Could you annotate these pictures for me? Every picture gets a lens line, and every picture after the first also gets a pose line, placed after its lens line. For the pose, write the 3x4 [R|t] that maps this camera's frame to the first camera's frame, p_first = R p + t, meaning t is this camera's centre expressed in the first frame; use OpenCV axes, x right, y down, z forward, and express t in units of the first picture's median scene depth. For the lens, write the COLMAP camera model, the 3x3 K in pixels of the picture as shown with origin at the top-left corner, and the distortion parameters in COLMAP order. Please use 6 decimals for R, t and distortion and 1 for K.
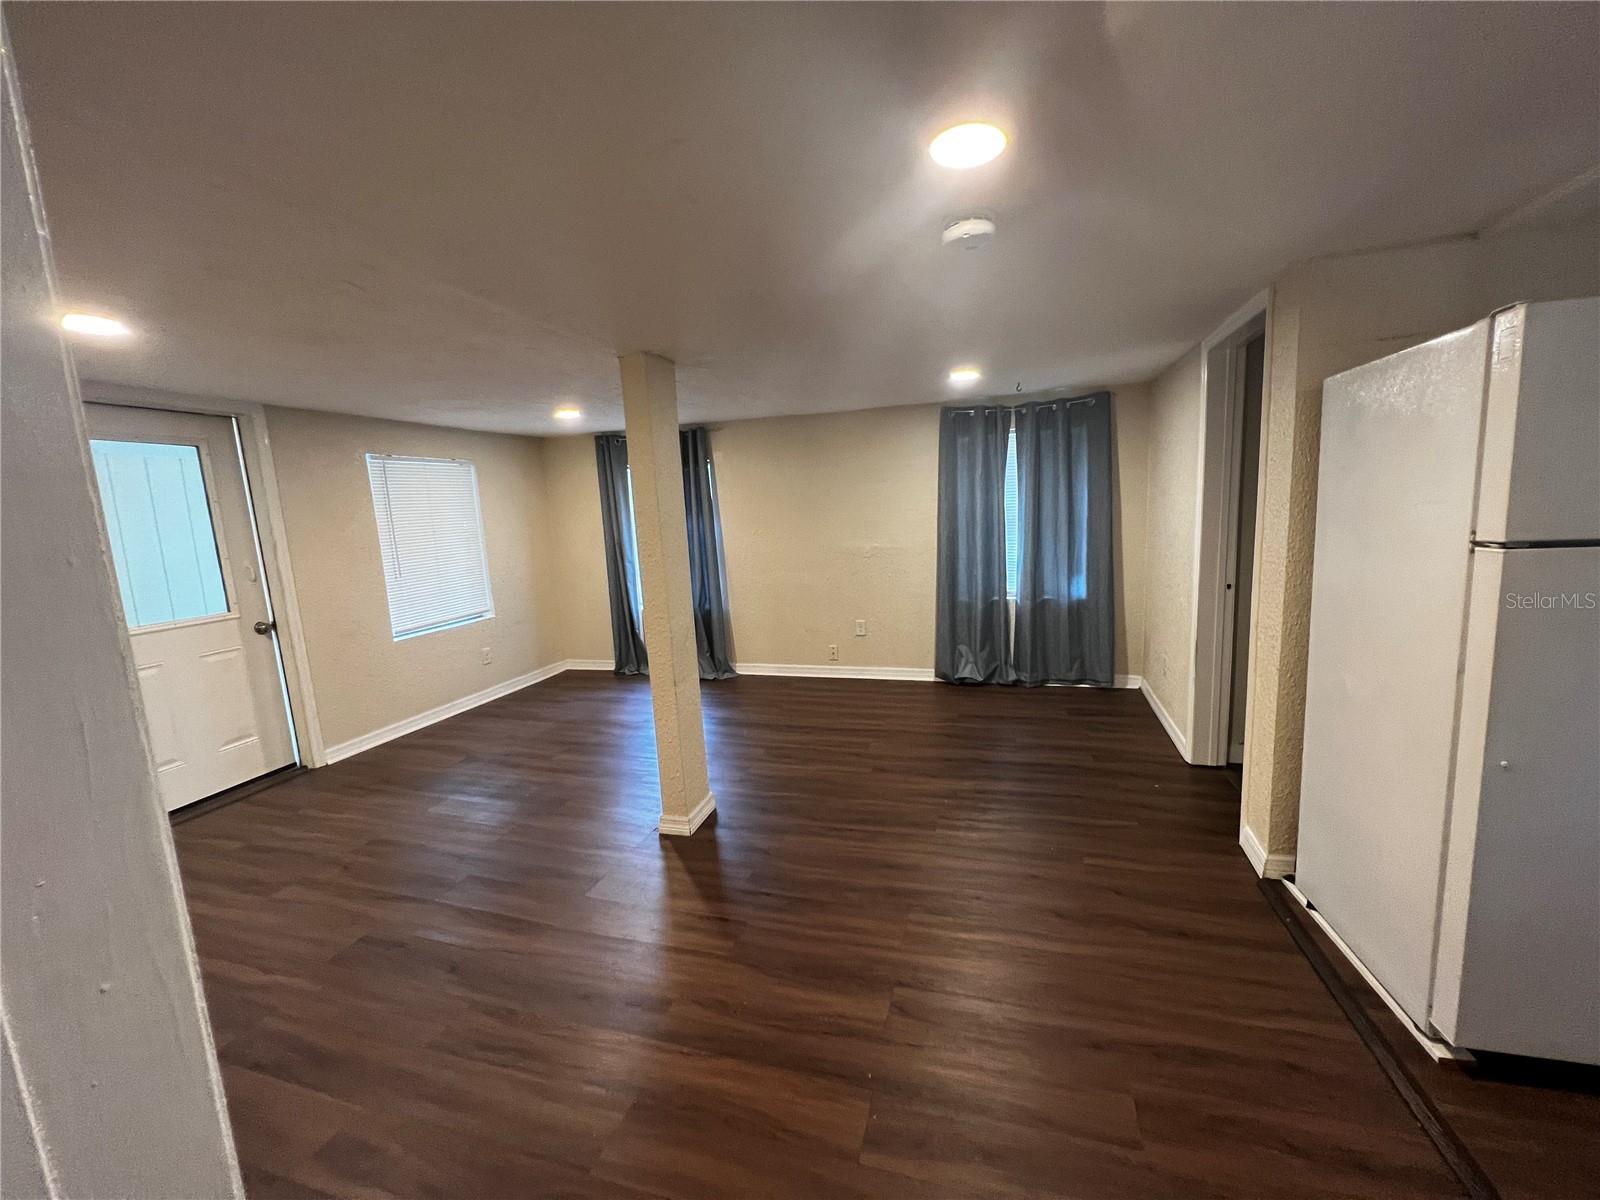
lens RADIAL K [[645.5, 0, 794.4], [0, 645.5, 599.9], [0, 0, 1]] dist [-0.002707, -0.000112]
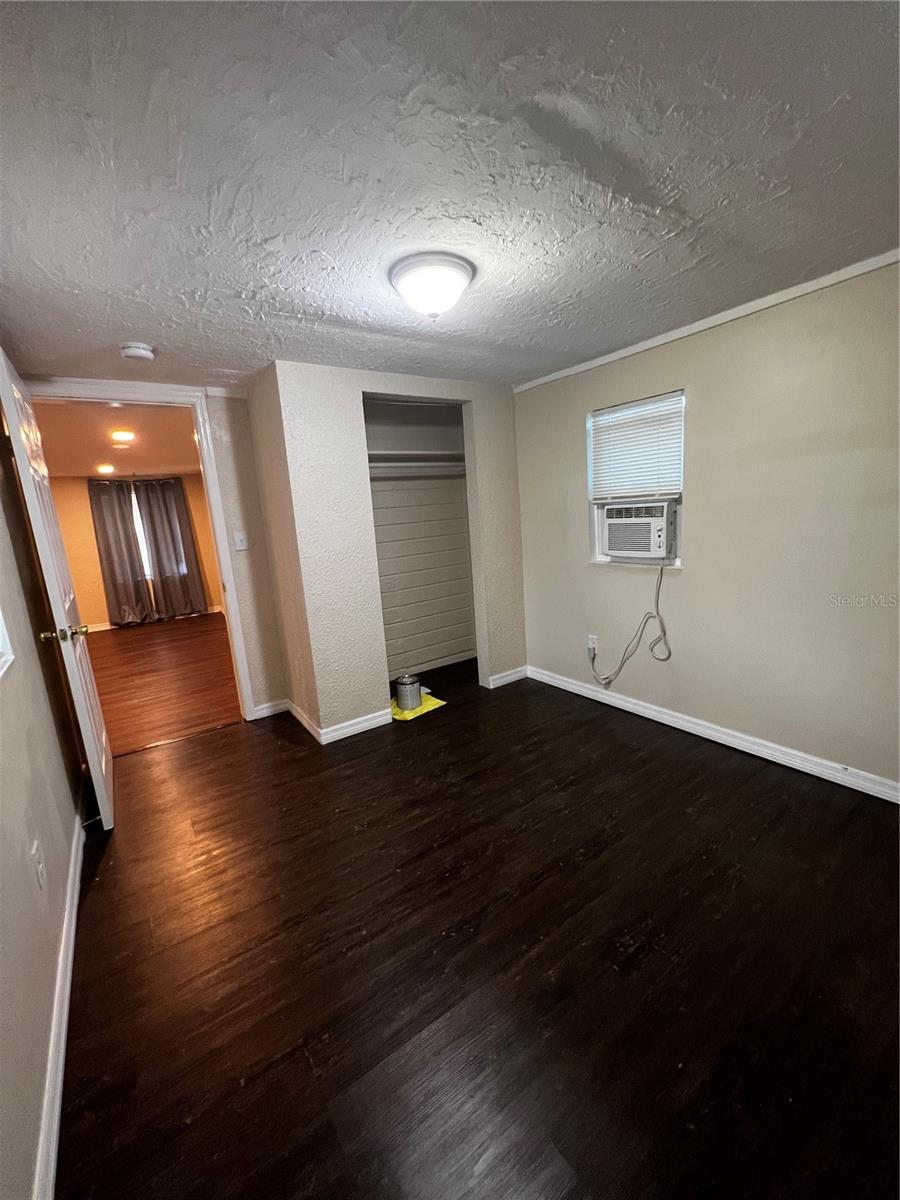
lens RADIAL K [[484.1, 0, 446.3], [0, 484.1, 605.1], [0, 0, 1]] dist [-0.002707, -0.000112]
pose [[0.626281, -0.144505, 0.766088, -0.238730], [0.149939, 0.986652, 0.063533, 0.122515], [-0.765043, 0.075077, 0.639588, -0.637345]]
